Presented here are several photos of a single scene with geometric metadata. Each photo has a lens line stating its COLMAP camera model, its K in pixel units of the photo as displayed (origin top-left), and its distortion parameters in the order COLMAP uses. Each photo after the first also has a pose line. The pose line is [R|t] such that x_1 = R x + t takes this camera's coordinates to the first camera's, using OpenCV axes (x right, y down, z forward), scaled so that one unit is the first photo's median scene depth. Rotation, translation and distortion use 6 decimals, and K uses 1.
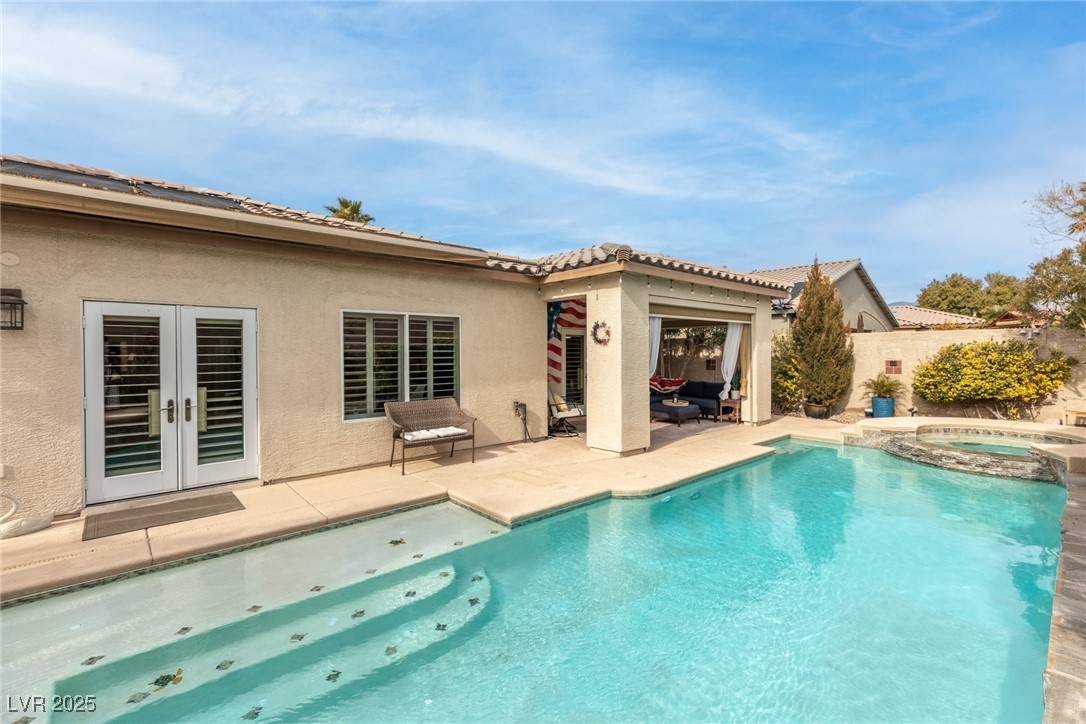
lens RADIAL K [[483.0, 0, 551.5], [0, 483.0, 354.7], [0, 0, 1]] dist [0.002629, 0.001196]
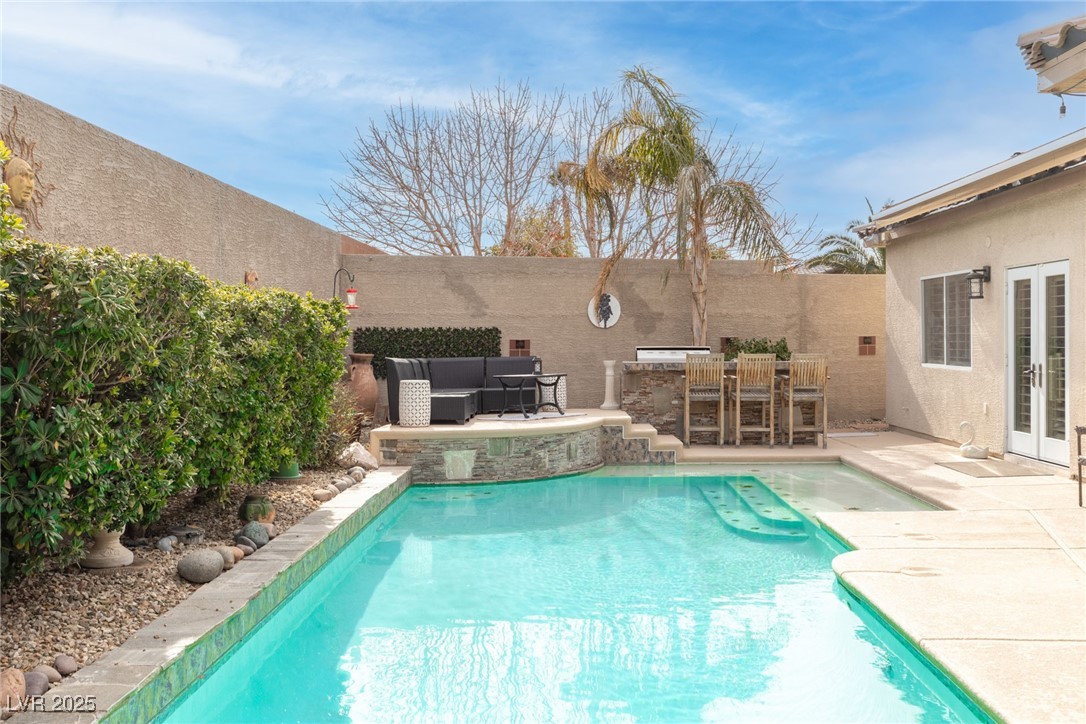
lens RADIAL K [[1042.8, 0, 553.0], [0, 1042.8, 350.1], [0, 0, 1]] dist [-0.002365, 0.008663]
pose [[-0.685201, 0.020806, -0.728057, 0.906614], [0.009508, 0.999762, 0.019622, 0.010455], [0.728292, 0.006523, -0.685236, 1.128992]]
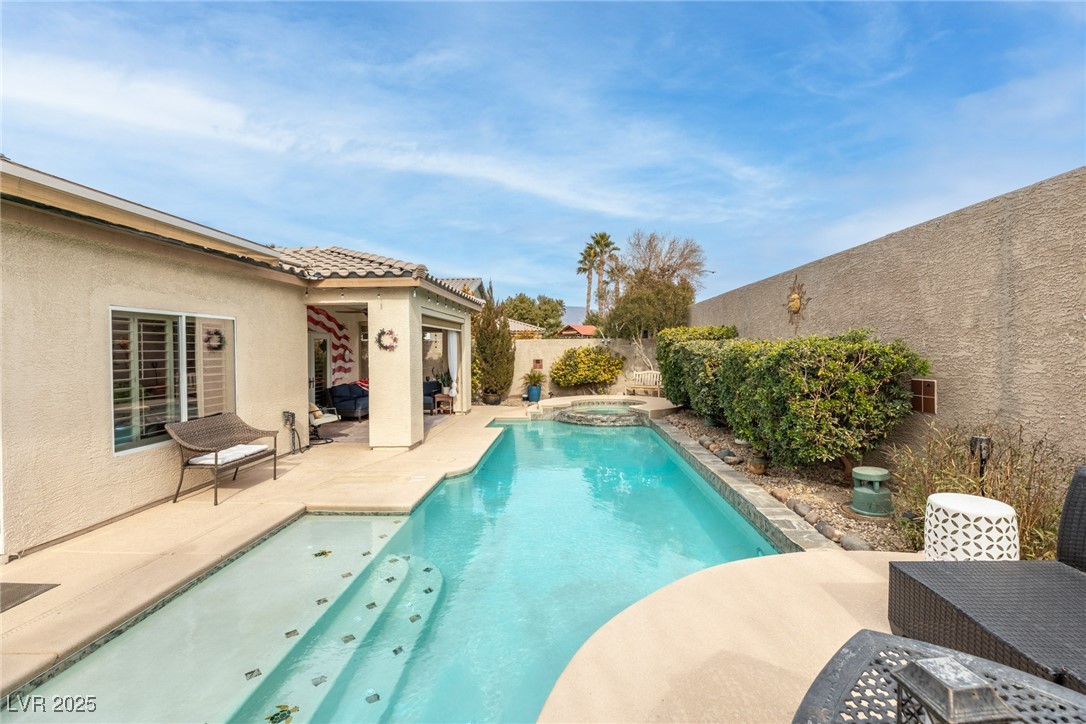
lens RADIAL K [[483.0, 0, 551.5], [0, 483.0, 354.7], [0, 0, 1]] dist [0.002629, 0.001196]
pose [[0.694981, -0.009754, 0.718962, -0.402304], [0.007356, 0.999952, 0.006455, -0.015112], [-0.718990, 0.000802, 0.695020, -0.020183]]
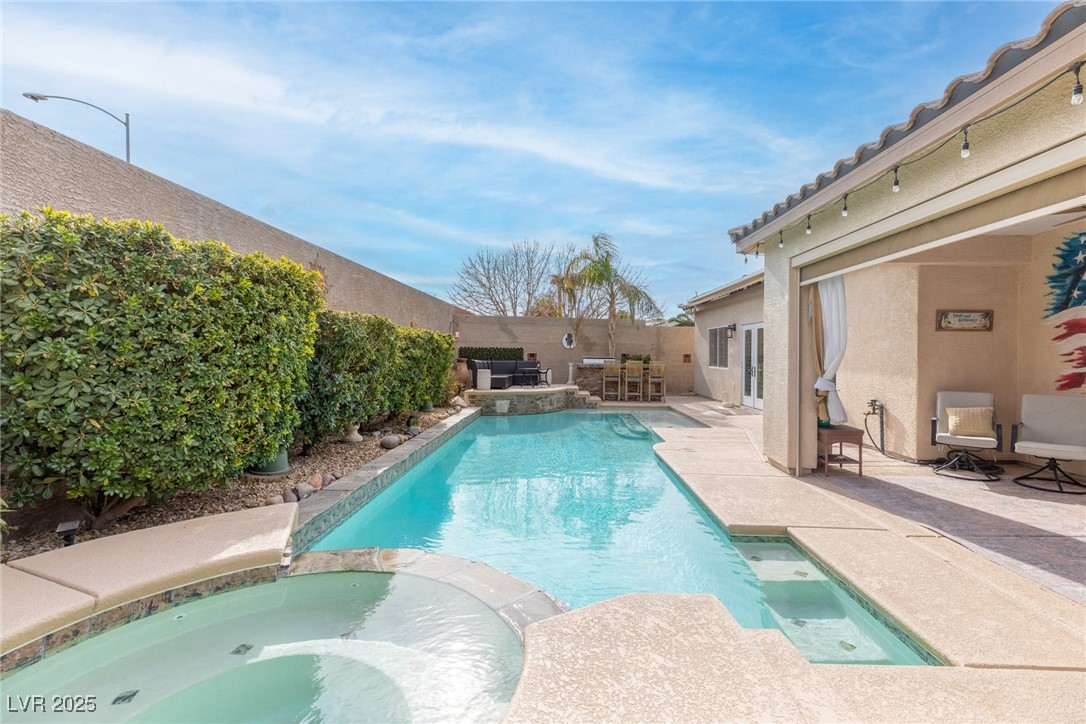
lens RADIAL K [[483.0, 0, 551.5], [0, 483.0, 354.7], [0, 0, 1]] dist [0.002629, 0.001196]
pose [[-0.689369, 0.003130, -0.724404, 0.955092], [-0.005189, 0.999944, 0.009259, 0.015221], [0.724392, 0.010142, -0.689314, 1.217690]]
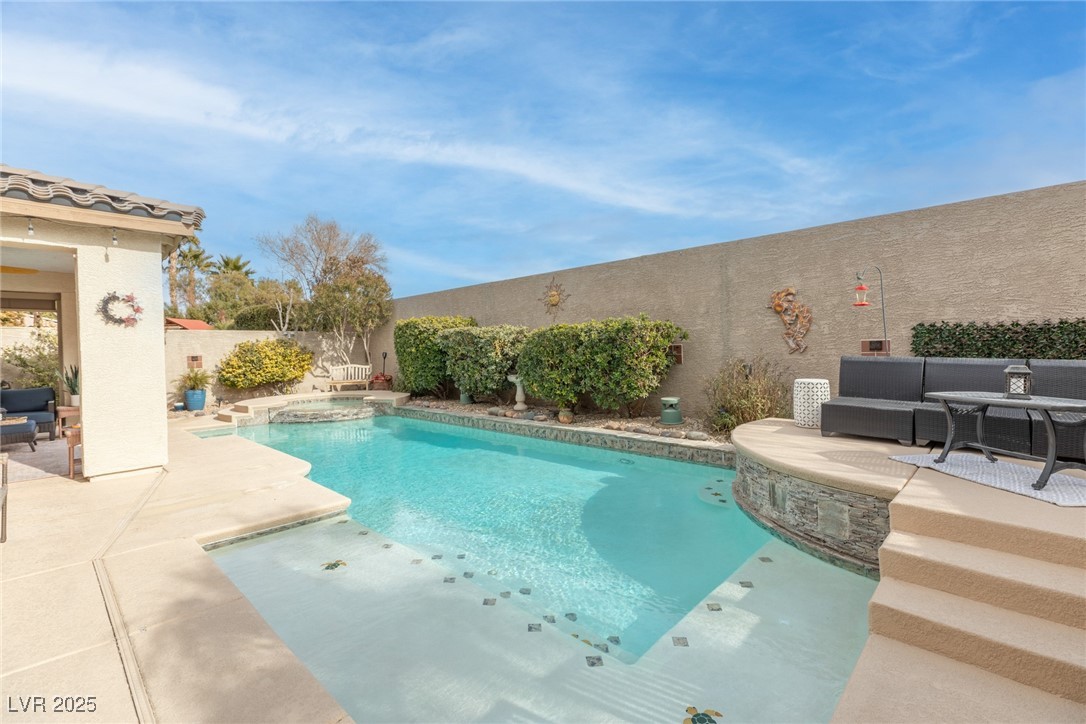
lens RADIAL K [[483.0, 0, 551.5], [0, 483.0, 354.7], [0, 0, 1]] dist [0.002629, 0.001196]
pose [[-0.082428, -0.003699, 0.996590, -0.636183], [0.024383, 0.999686, 0.005727, 0.032469], [-0.996299, 0.024772, -0.082312, 0.404356]]
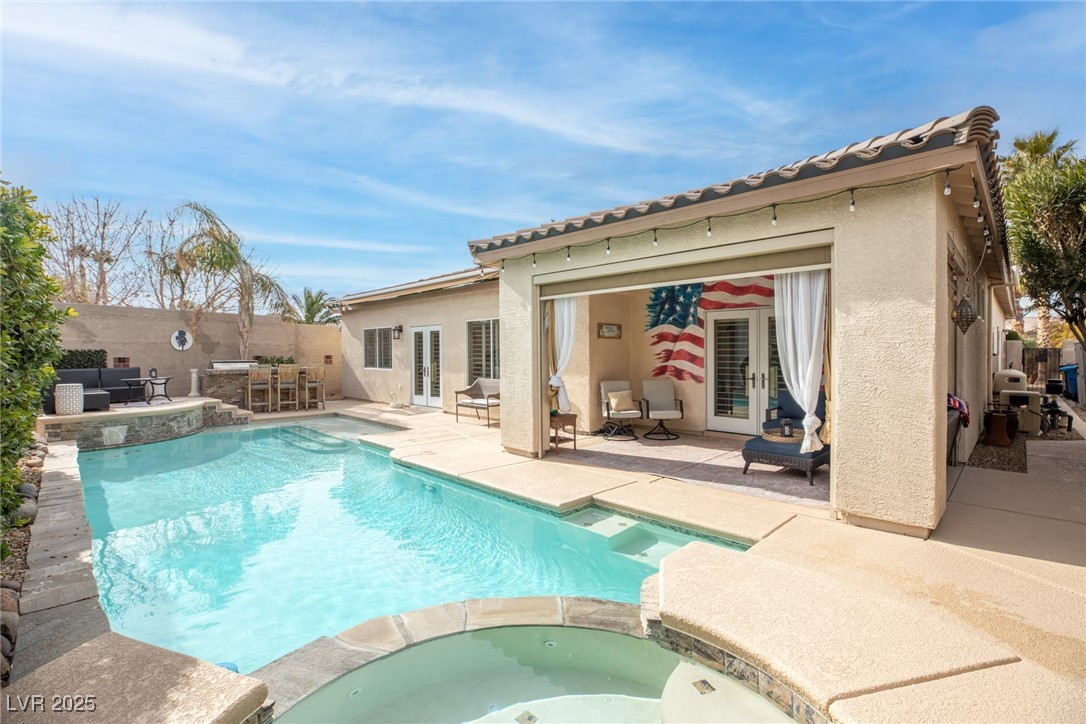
lens RADIAL K [[495.1, 0, 553.4], [0, 495.1, 354.7], [0, 0, 1]] dist [-0.053791, 0.020093]
pose [[0.061114, 0.010646, -0.998074, 1.061800], [0.000654, 0.999942, 0.010706, 0.006024], [0.998131, -0.001307, 0.061104, 0.963675]]
